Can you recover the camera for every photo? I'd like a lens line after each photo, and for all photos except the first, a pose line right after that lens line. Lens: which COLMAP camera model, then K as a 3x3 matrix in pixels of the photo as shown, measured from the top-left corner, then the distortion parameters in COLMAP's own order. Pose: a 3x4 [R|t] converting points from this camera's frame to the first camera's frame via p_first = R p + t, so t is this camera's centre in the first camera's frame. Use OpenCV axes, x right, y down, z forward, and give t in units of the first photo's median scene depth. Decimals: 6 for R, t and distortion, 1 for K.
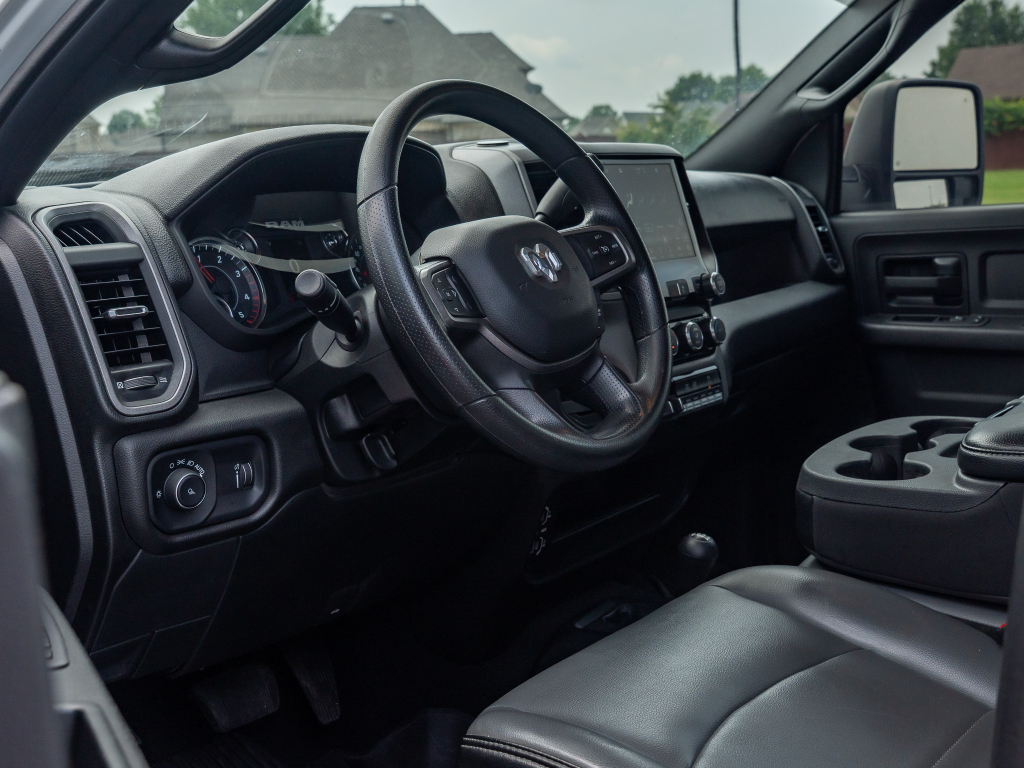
lens RADIAL K [[1270.3, 0, 512.0], [0, 1270.3, 384.0], [0, 0, 1]] dist [-0.001014, 0.022494]
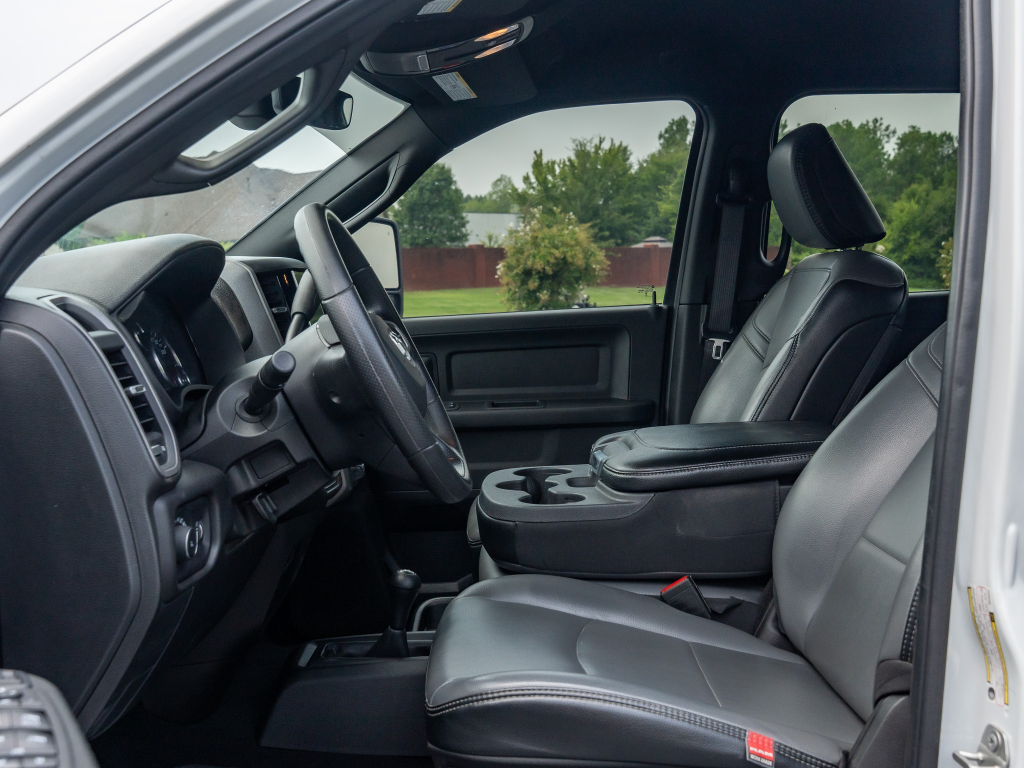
lens RADIAL K [[1270.3, 0, 512.0], [0, 1270.3, 384.0], [0, 0, 1]] dist [-0.001014, 0.022494]
pose [[0.803860, -0.027828, 0.594167, -0.647709], [0.086012, 0.993845, -0.069820, 0.042715], [-0.588567, 0.107230, 0.801306, -0.102486]]
